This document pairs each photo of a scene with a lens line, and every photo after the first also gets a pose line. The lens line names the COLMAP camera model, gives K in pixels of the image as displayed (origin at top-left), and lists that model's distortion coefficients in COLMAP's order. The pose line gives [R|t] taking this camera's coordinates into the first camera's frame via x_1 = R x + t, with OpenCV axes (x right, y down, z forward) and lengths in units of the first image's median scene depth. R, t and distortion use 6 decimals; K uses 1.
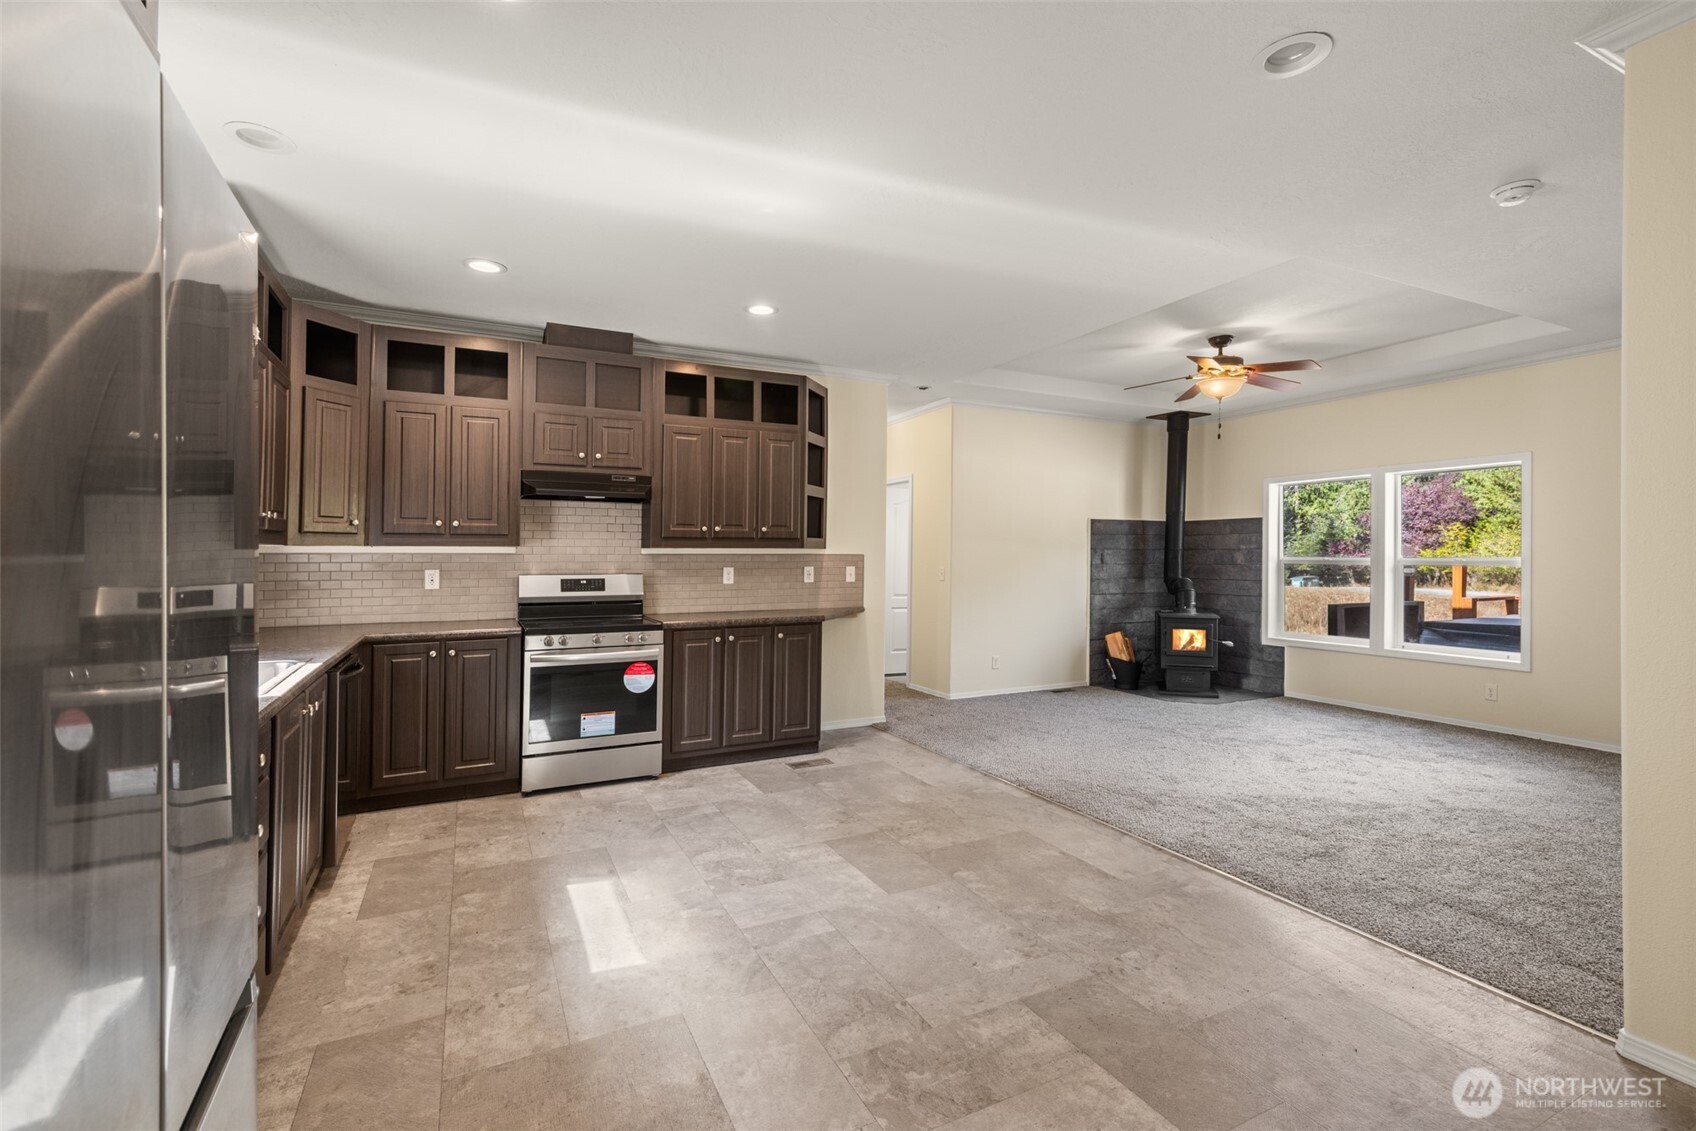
lens RADIAL K [[743.8, 0, 841.8], [0, 743.8, 556.0], [0, 0, 1]] dist [0.003040, 0.000262]
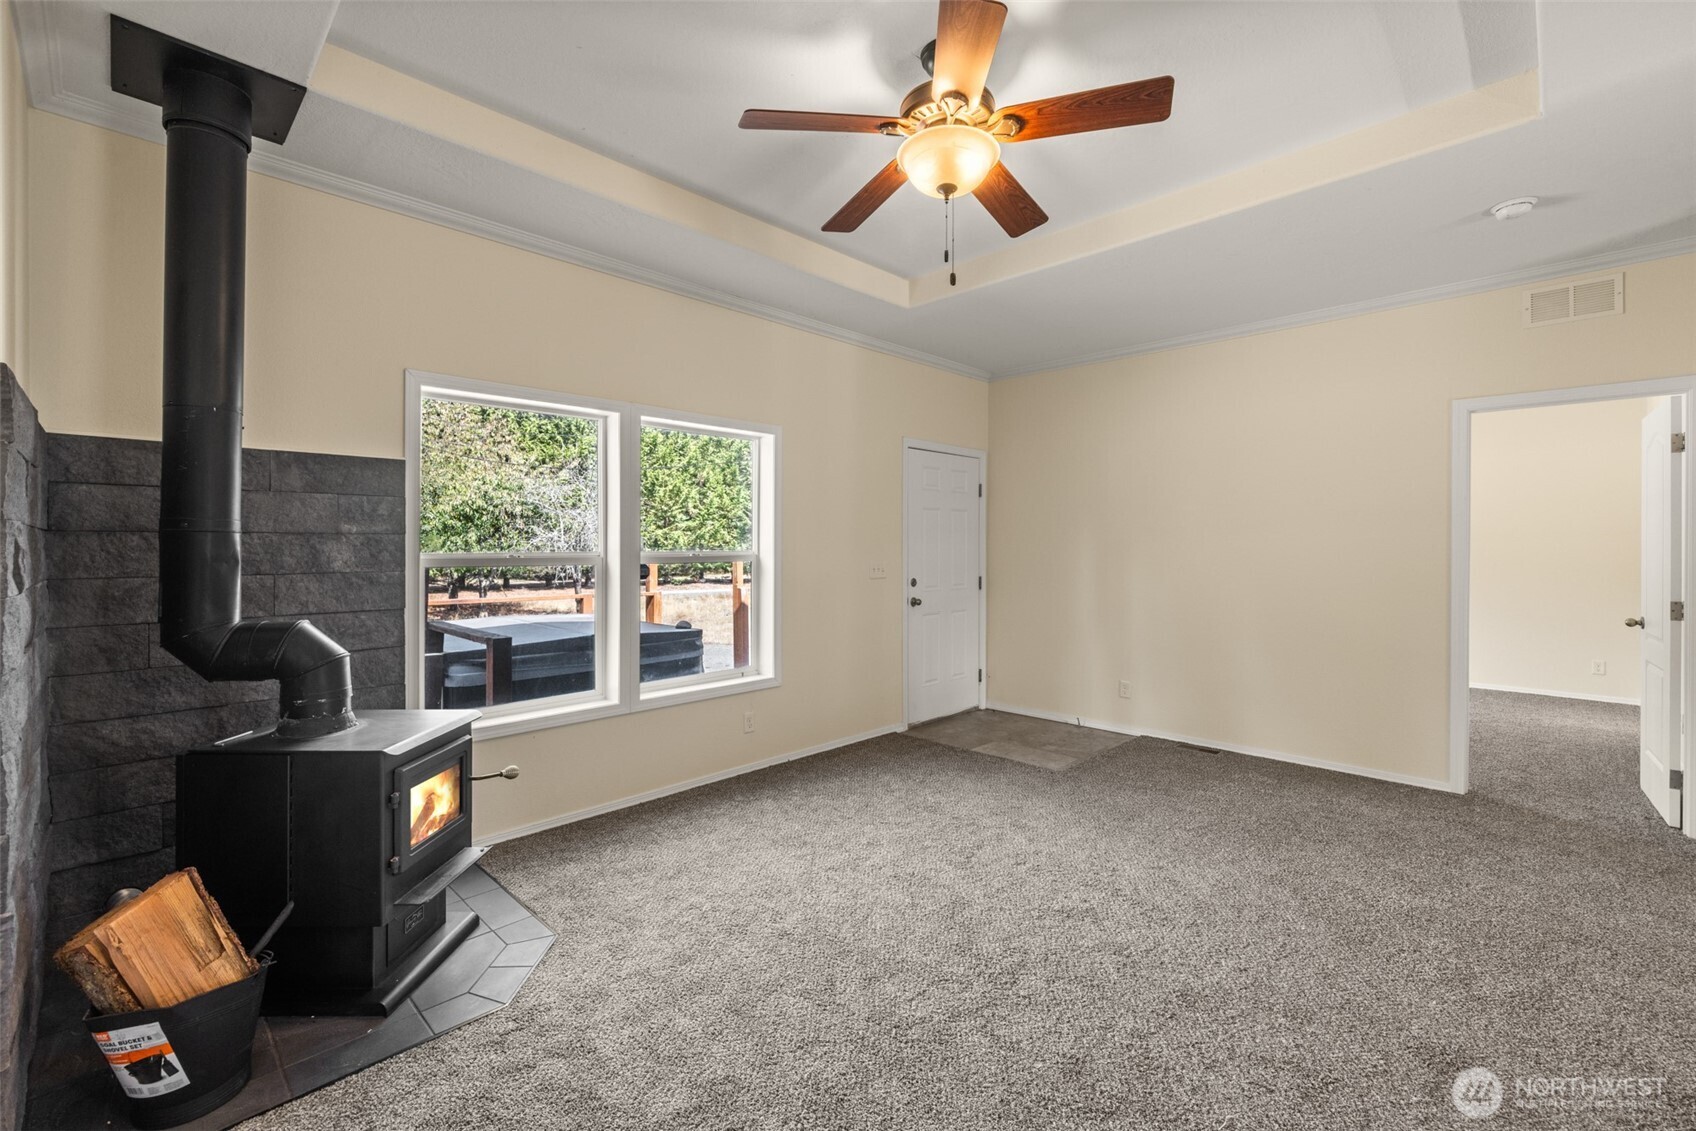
lens RADIAL K [[717.9, 0, 845.8], [0, 717.9, 555.8], [0, 0, 1]] dist [0.002576, -0.000239]
pose [[-0.328197, -0.009902, 0.944558, 0.144394], [-0.000108, 0.999945, 0.010445, -0.002481], [-0.944609, 0.003325, -0.328180, 1.345737]]
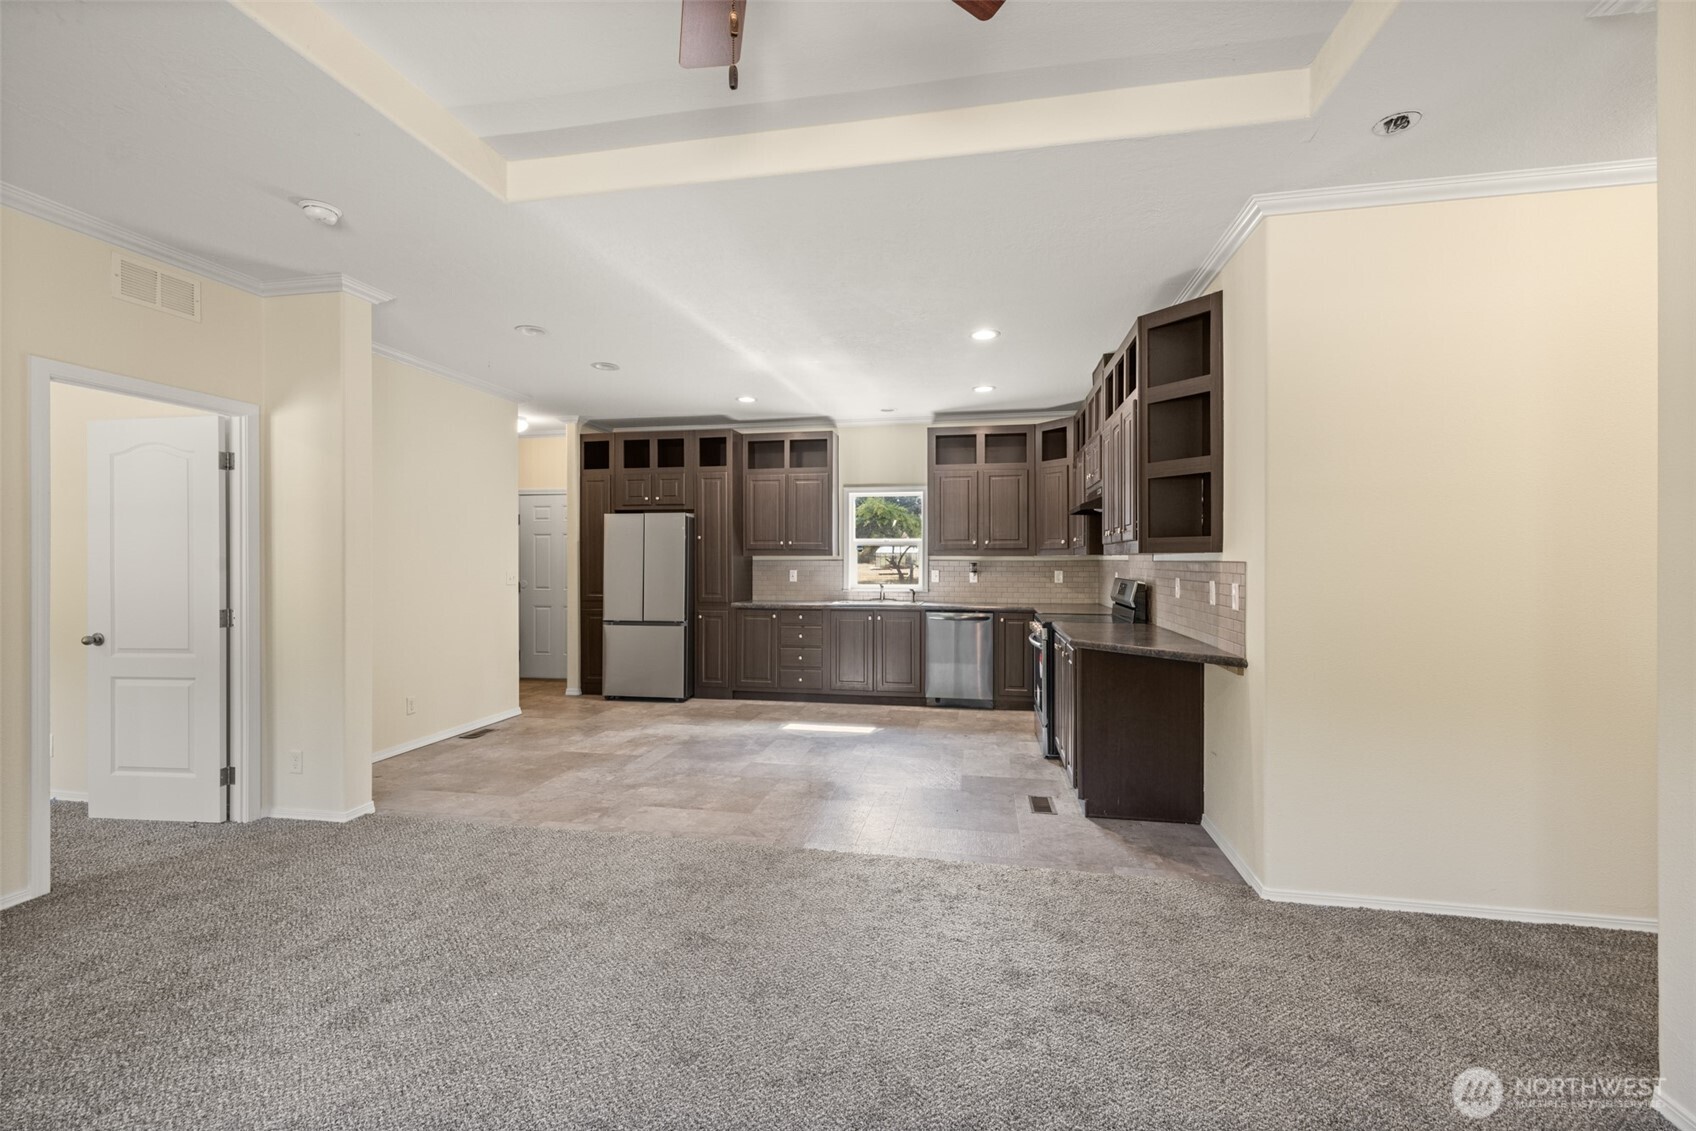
lens RADIAL K [[712.7, 0, 847.3], [0, 712.7, 562.4], [0, 0, 1]] dist [0.001056, -0.000022]
pose [[-0.602189, 0.002646, -0.798349, 0.749247], [-0.002056, 0.999986, 0.004865, -0.004776], [0.798351, 0.004571, -0.602175, 1.313231]]
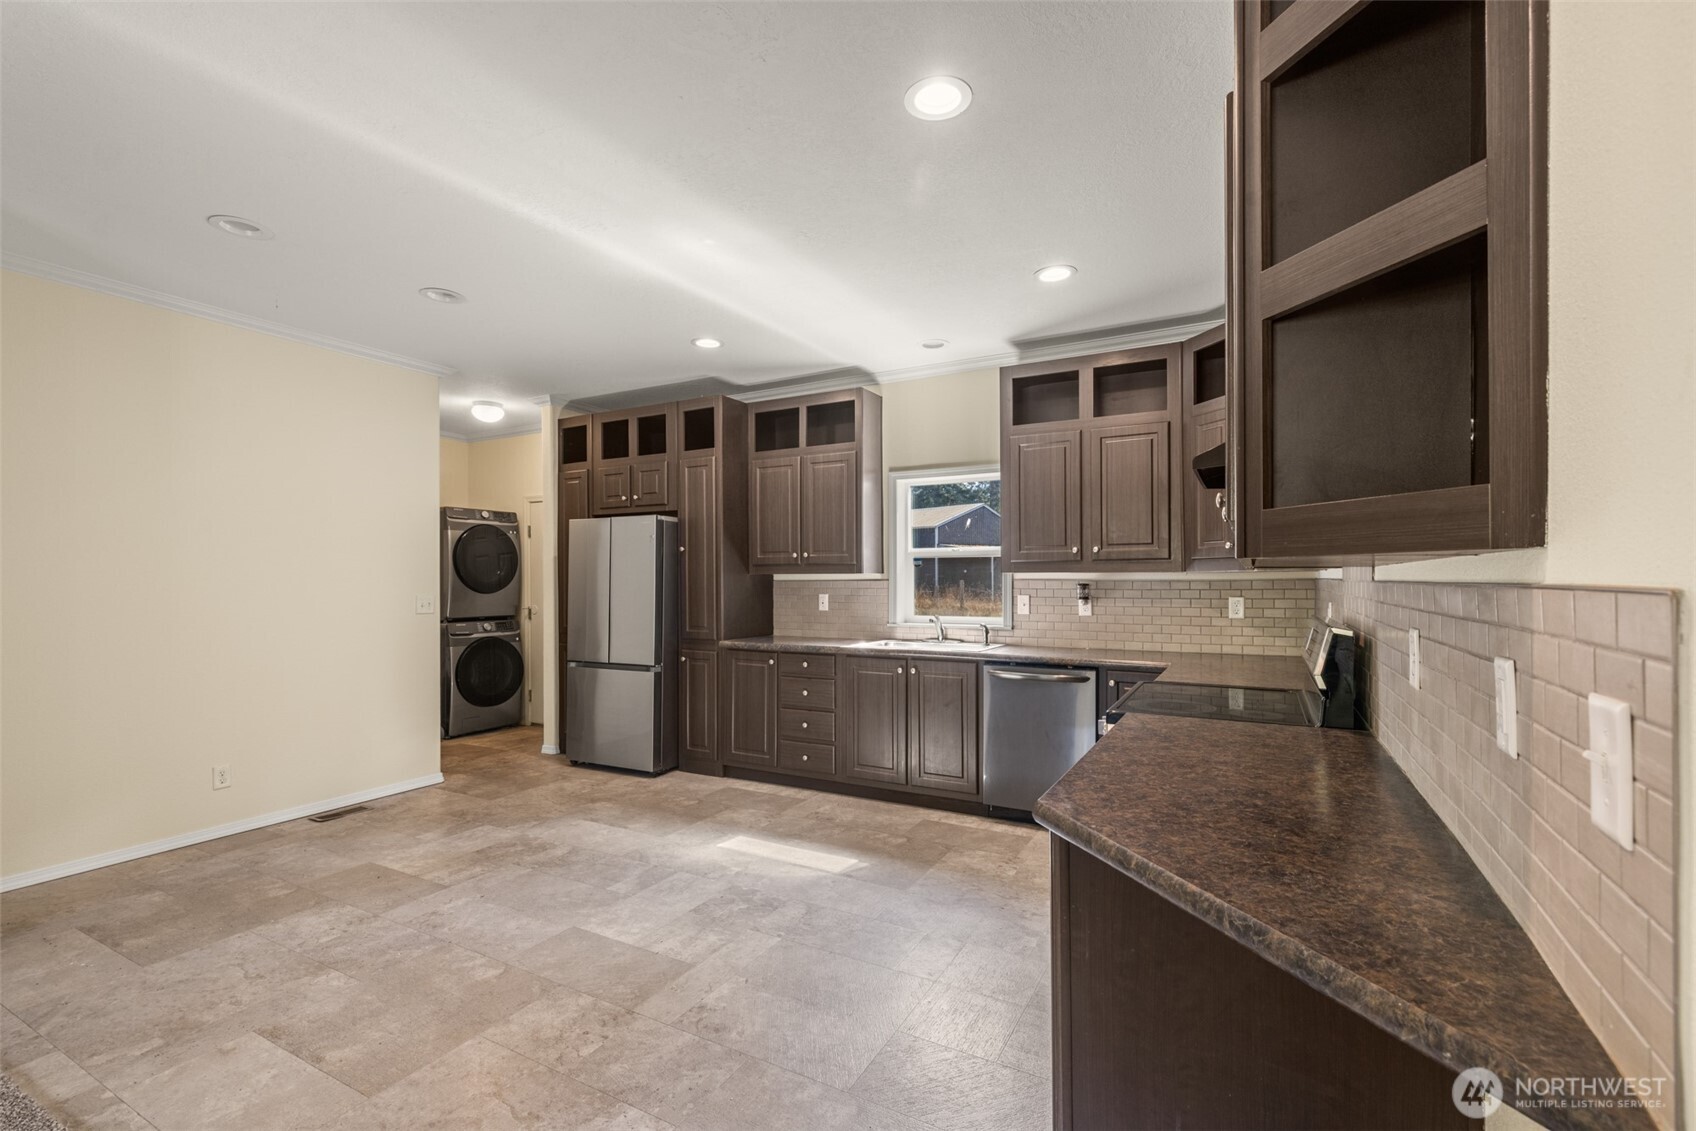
lens RADIAL K [[742.7, 0, 849.9], [0, 742.7, 579.5], [0, 0, 1]] dist [0.003950, 0.000265]
pose [[-0.819072, 0.003057, -0.573682, 0.200973], [0.002055, 0.999995, 0.002395, -0.005237], [0.573687, 0.000783, -0.819074, 1.235092]]
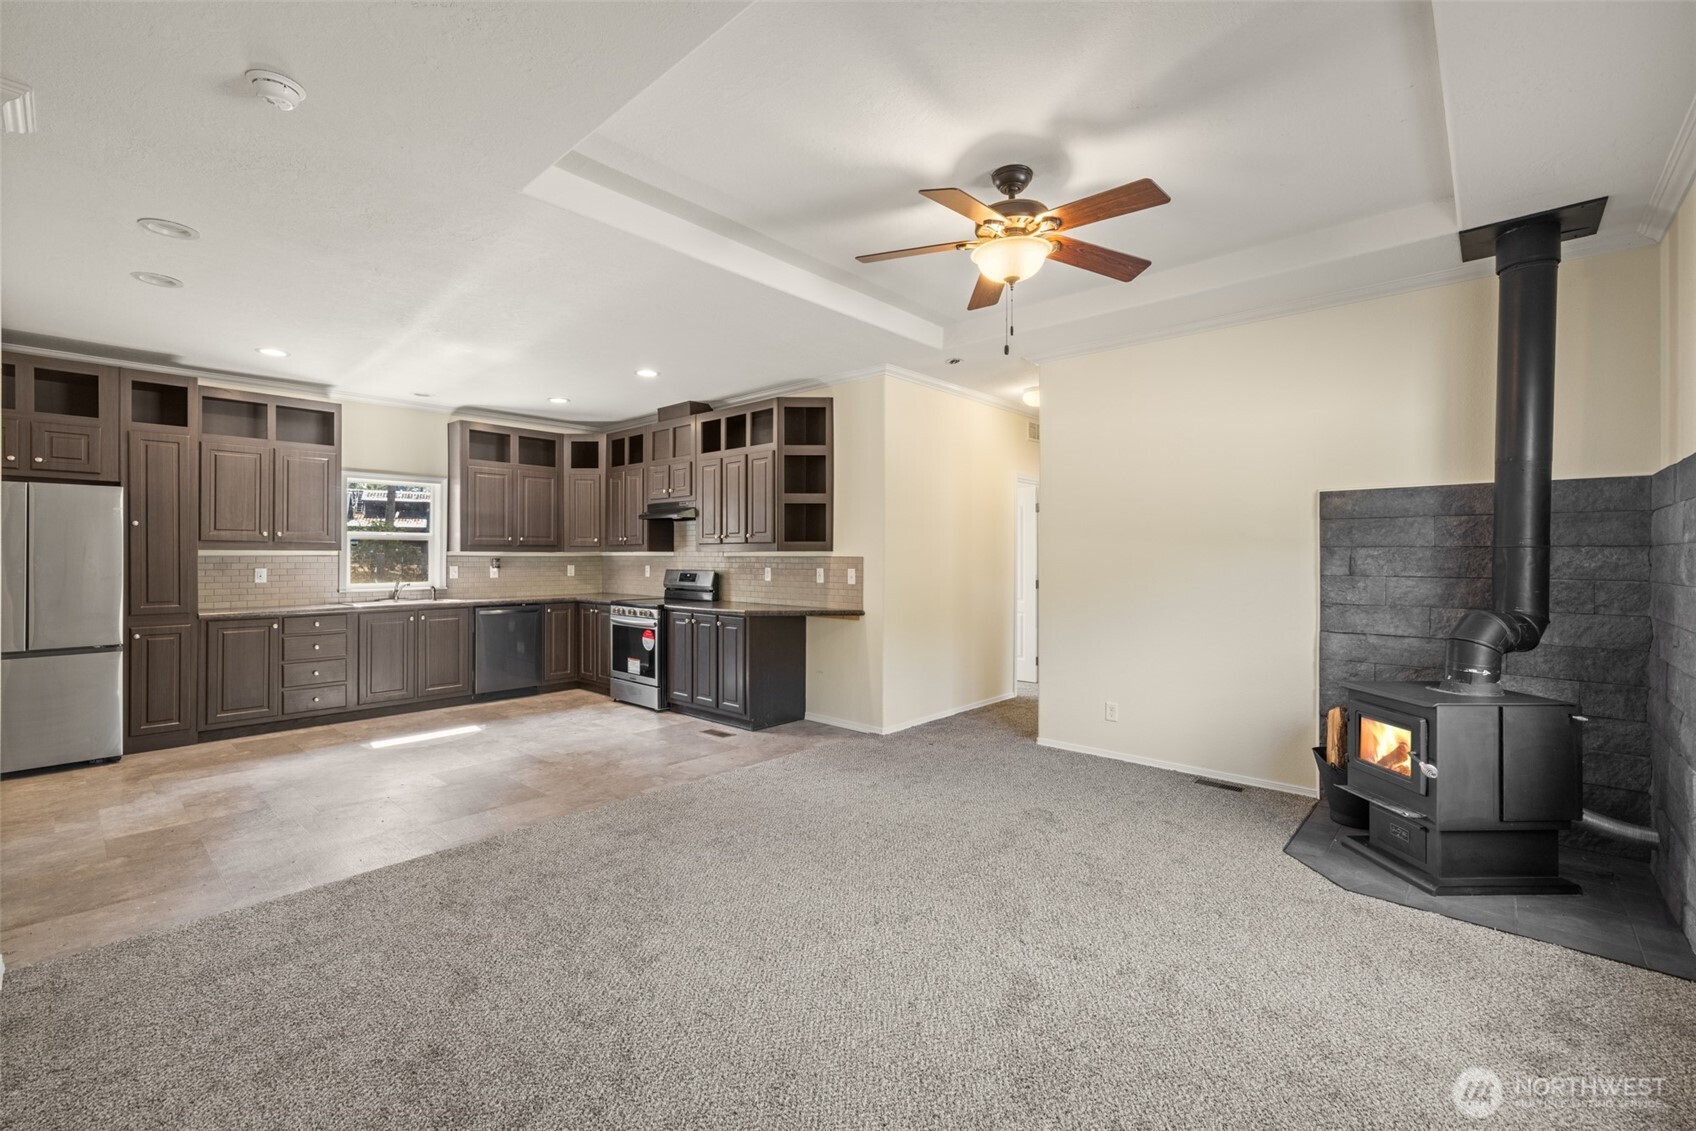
lens RADIAL K [[717.9, 0, 845.8], [0, 717.9, 555.8], [0, 0, 1]] dist [0.002576, -0.000239]
pose [[0.368435, -0.000715, -0.929653, 1.092506], [-0.002806, 0.999994, -0.001881, -0.002069], [0.929649, 0.003302, 0.368431, 0.766327]]
